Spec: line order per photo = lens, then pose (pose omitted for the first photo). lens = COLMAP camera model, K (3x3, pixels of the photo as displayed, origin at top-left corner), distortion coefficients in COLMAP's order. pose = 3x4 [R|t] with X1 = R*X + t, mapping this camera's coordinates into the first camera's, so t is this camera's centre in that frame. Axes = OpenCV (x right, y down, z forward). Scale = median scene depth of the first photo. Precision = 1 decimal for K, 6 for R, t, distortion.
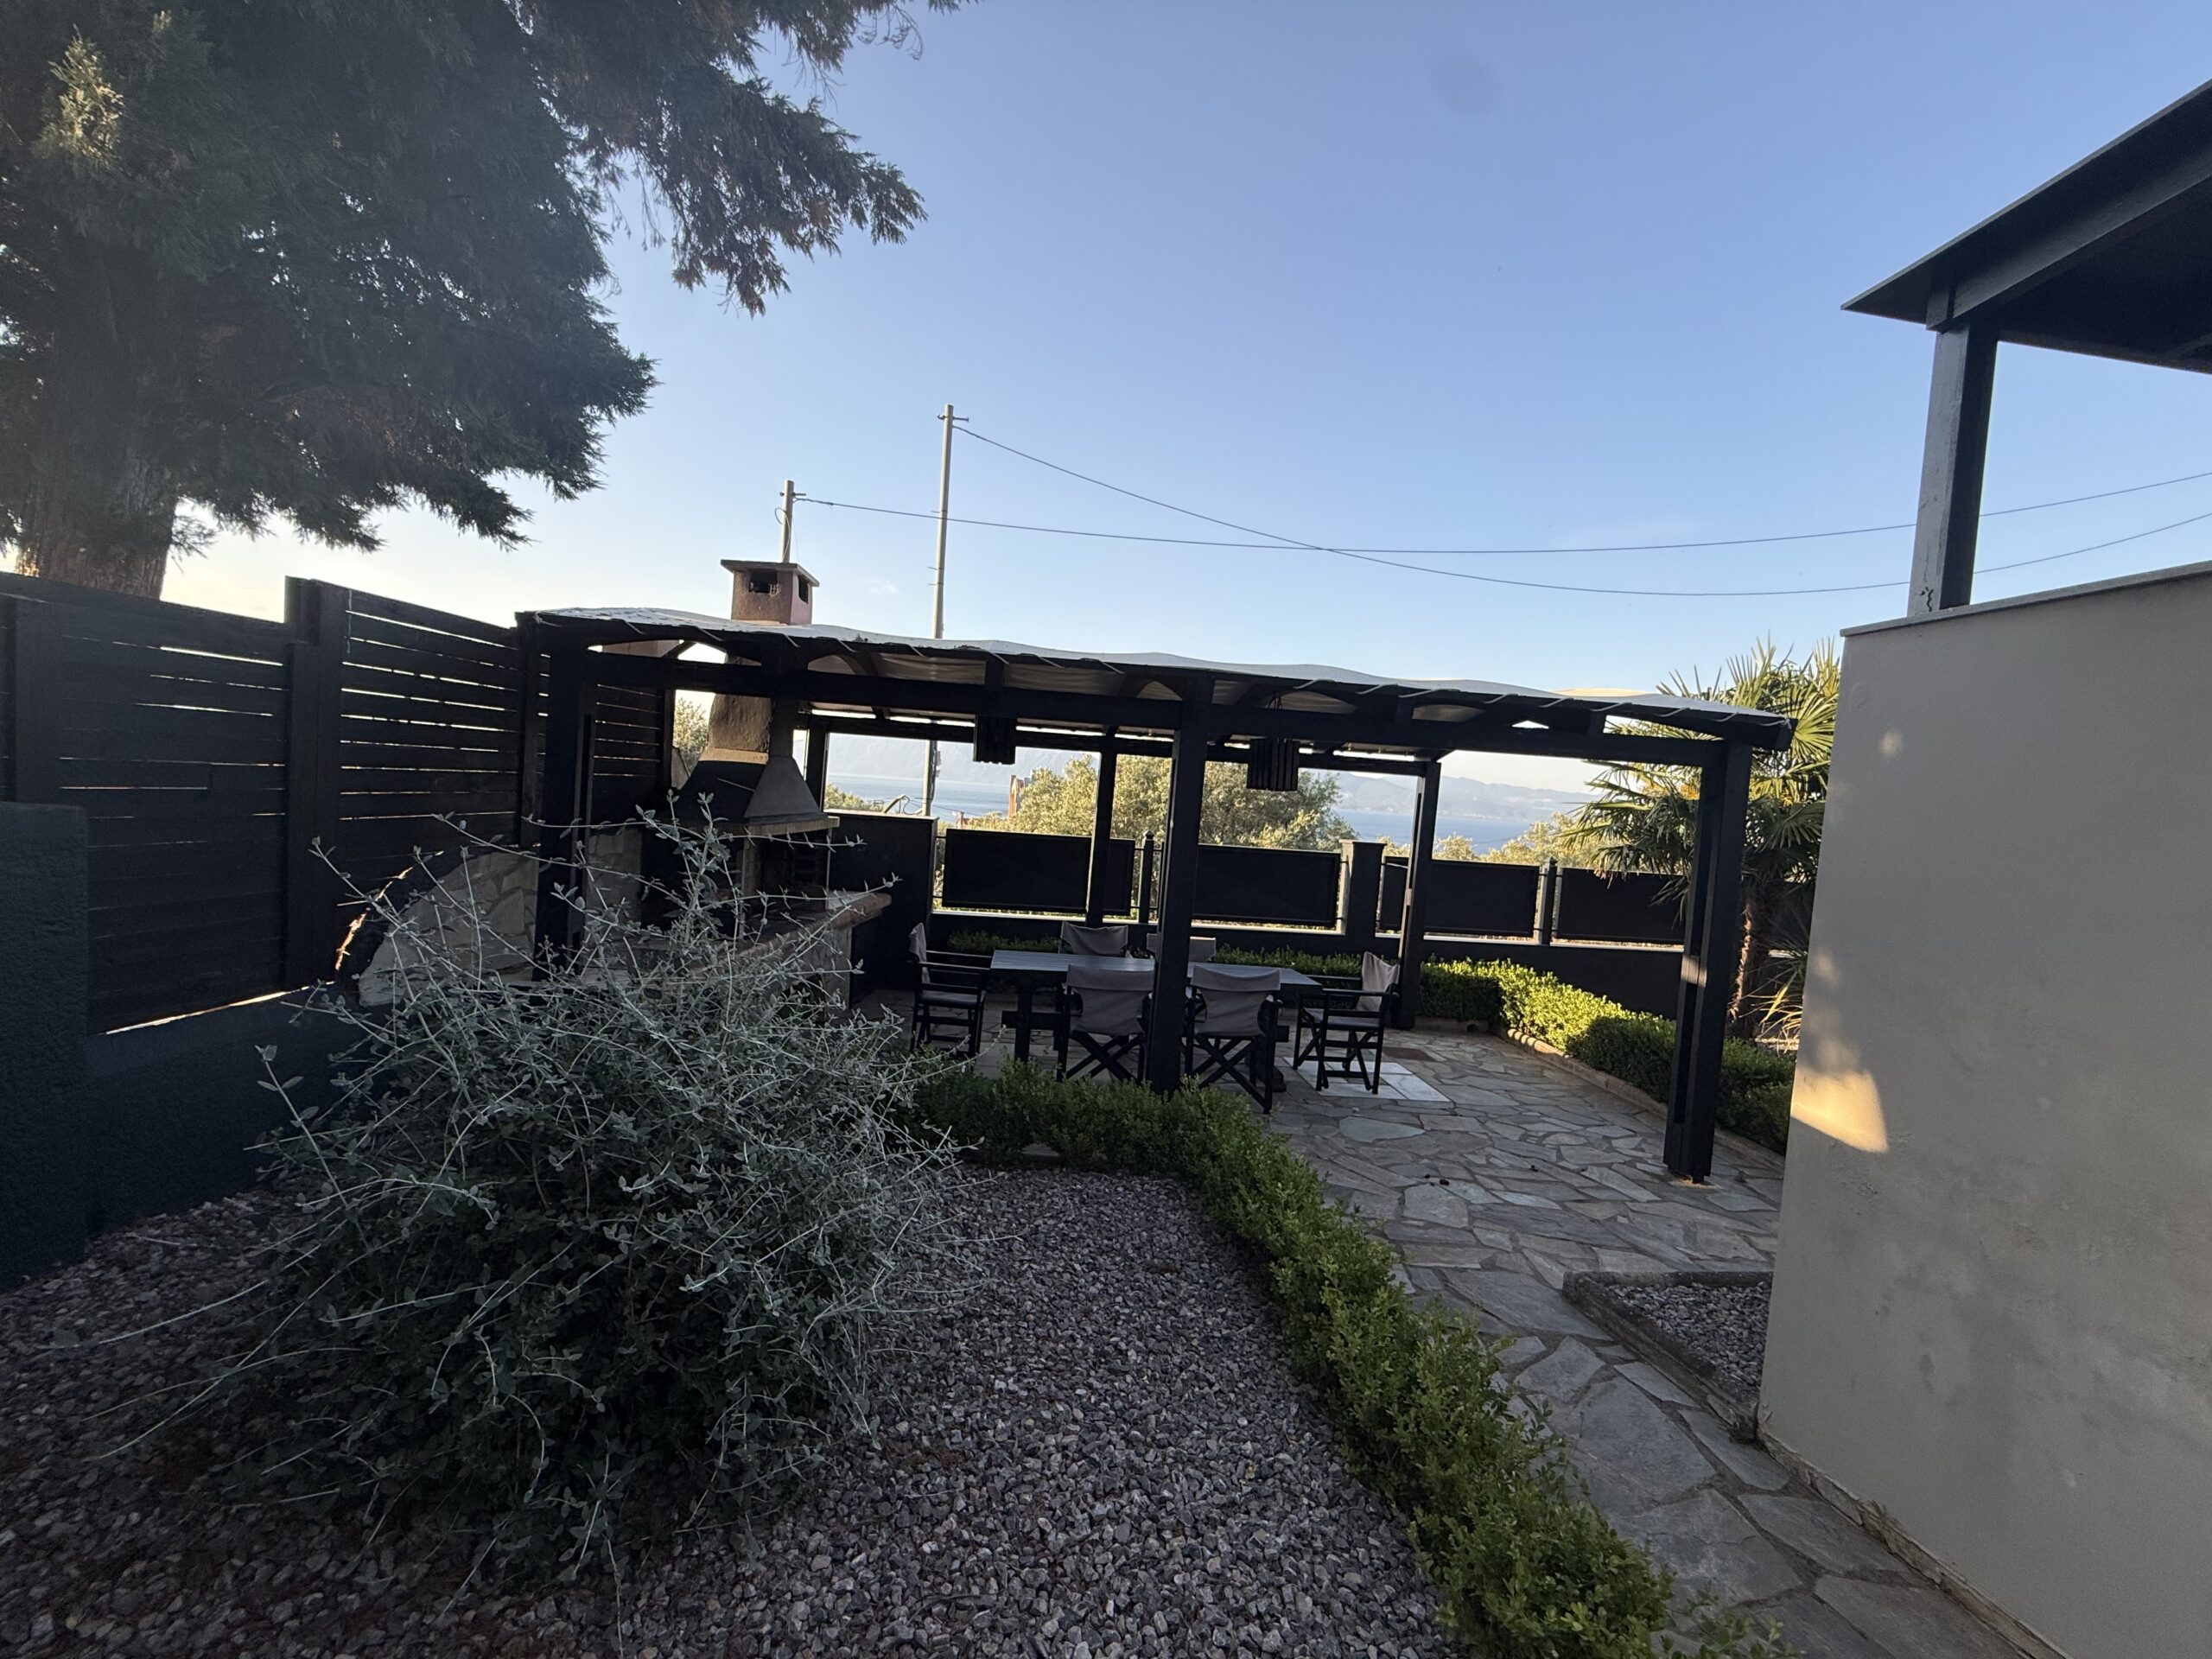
lens RADIAL K [[887.5, 0, 1101.2], [0, 887.5, 825.9], [0, 0, 1]] dist [-0.001969, 0.000021]
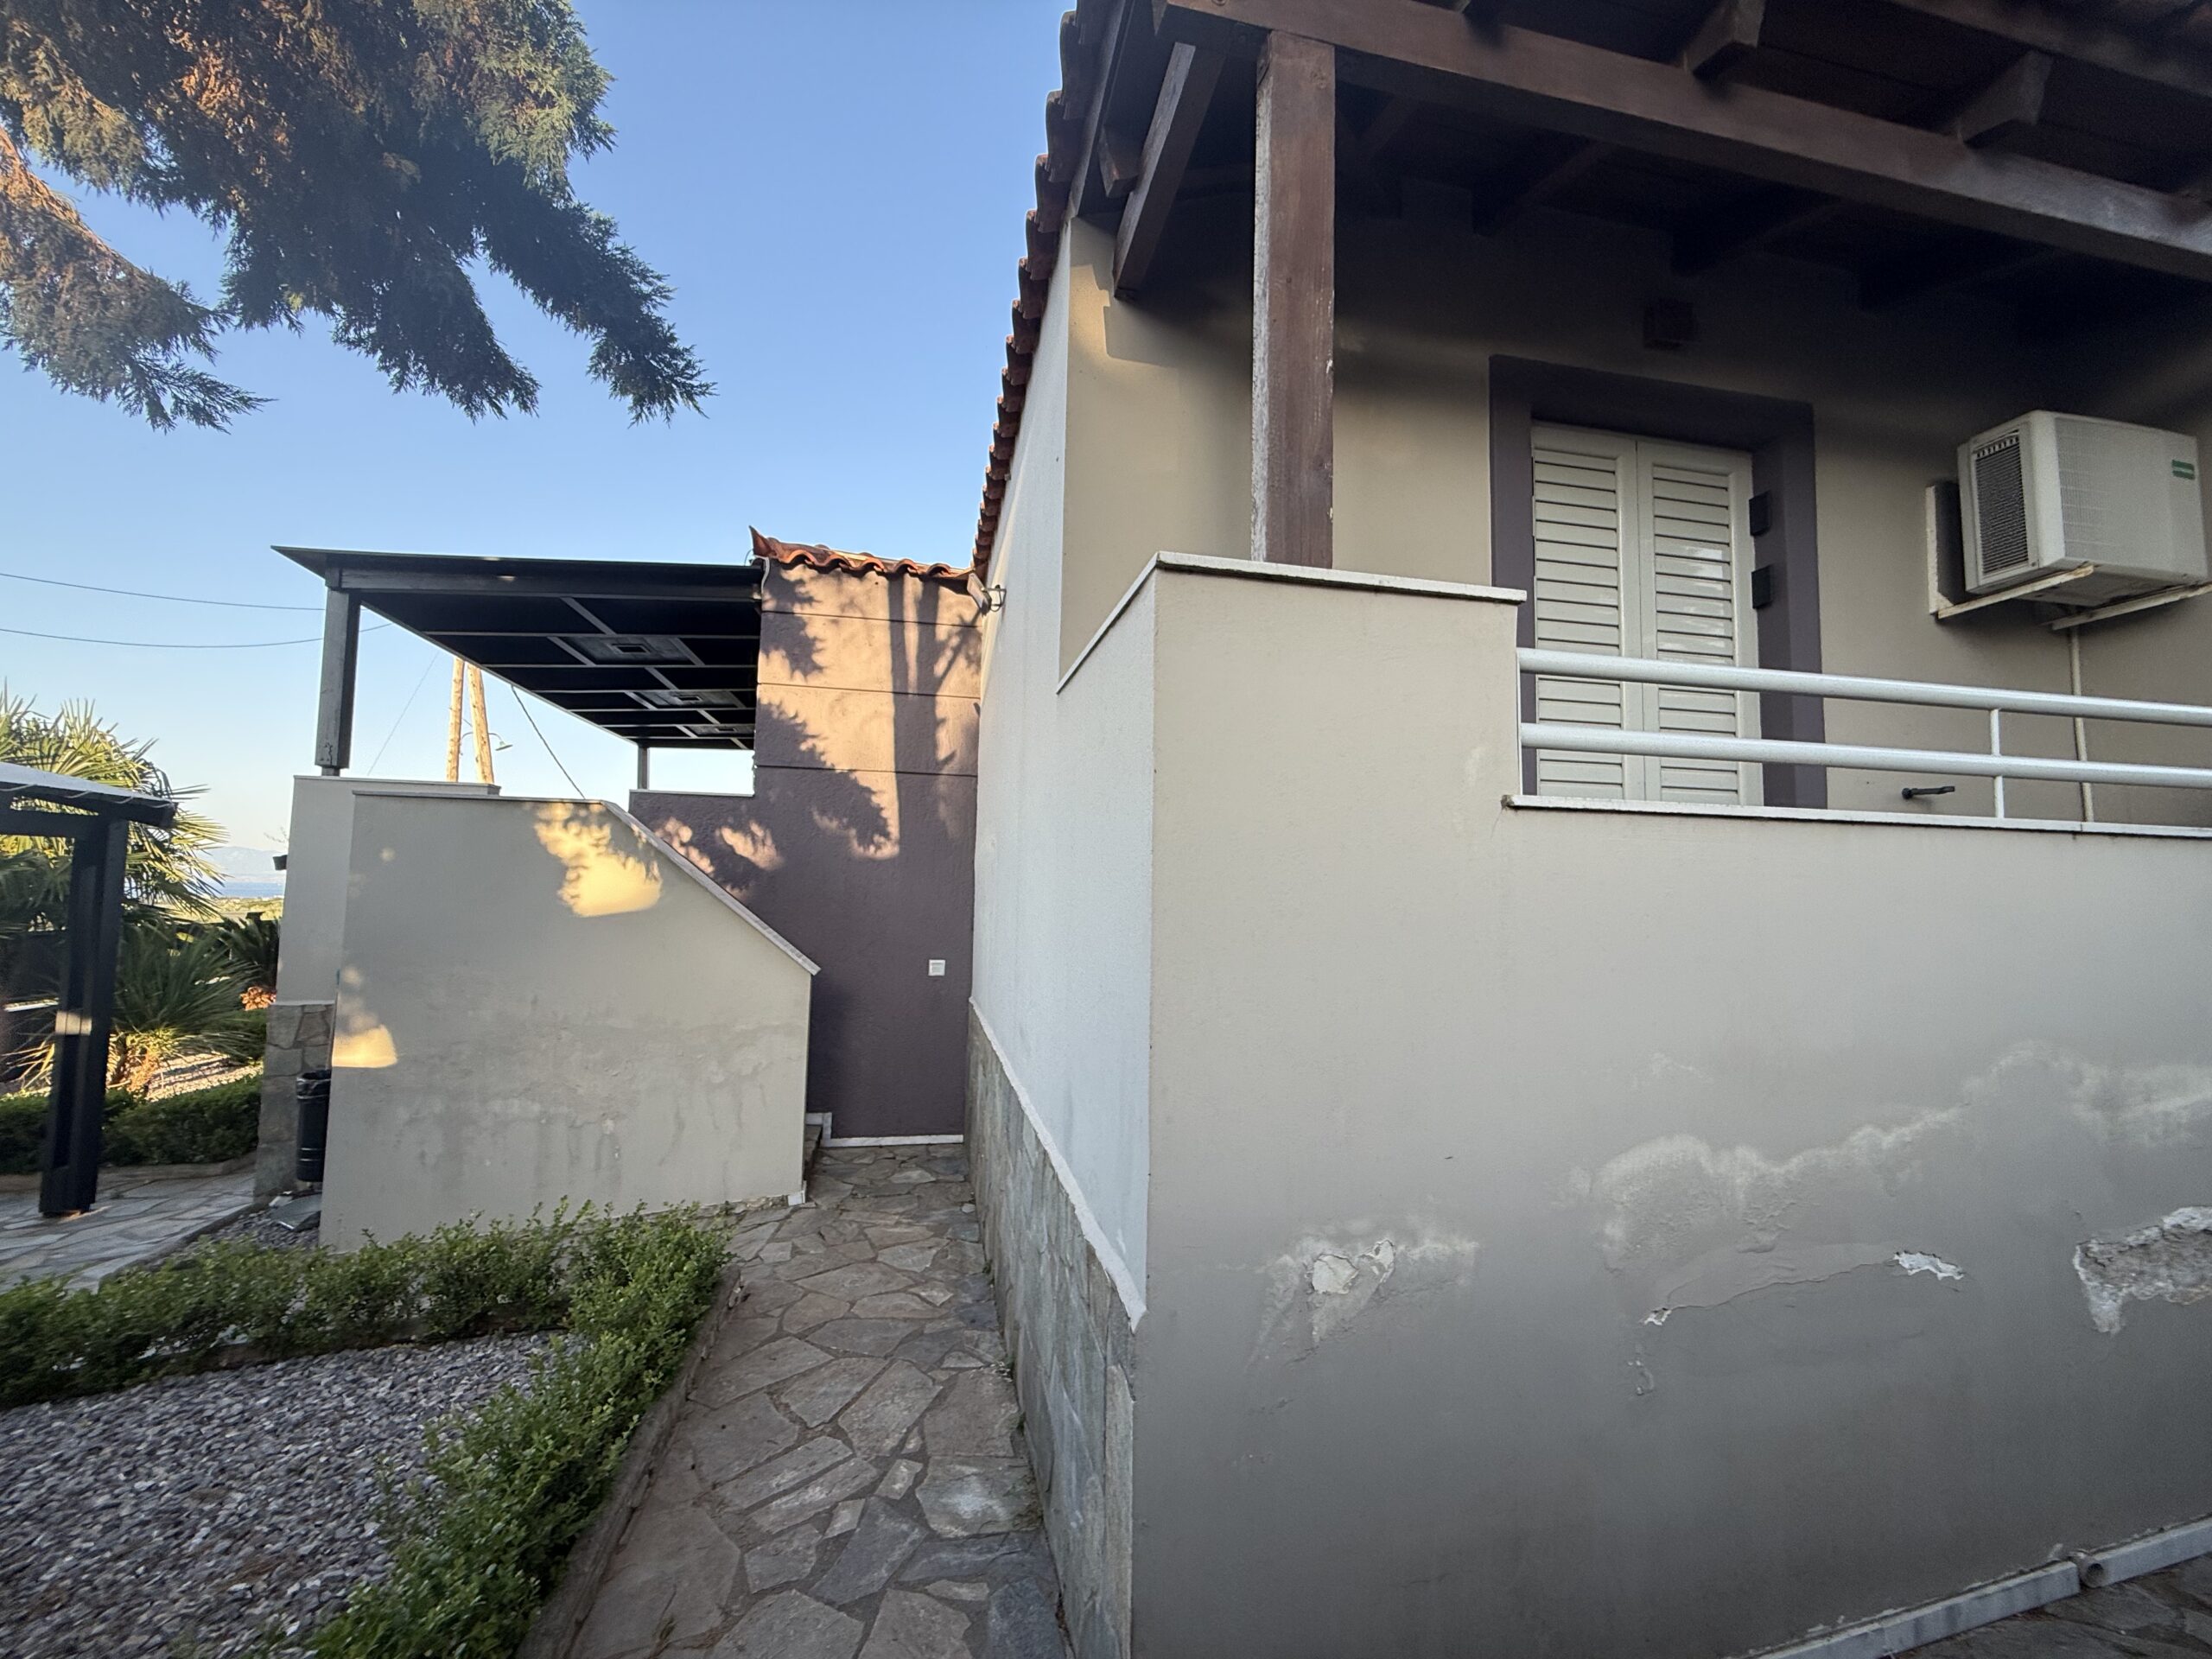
lens RADIAL K [[877.7, 0, 1102.9], [0, 877.7, 833.6], [0, 0, 1]] dist [-0.000260, -0.000145]
pose [[-0.091478, -0.013957, 0.995709, -0.839237], [0.020166, 0.999671, 0.015866, -0.098954], [-0.995603, 0.021530, -0.091167, -0.280849]]
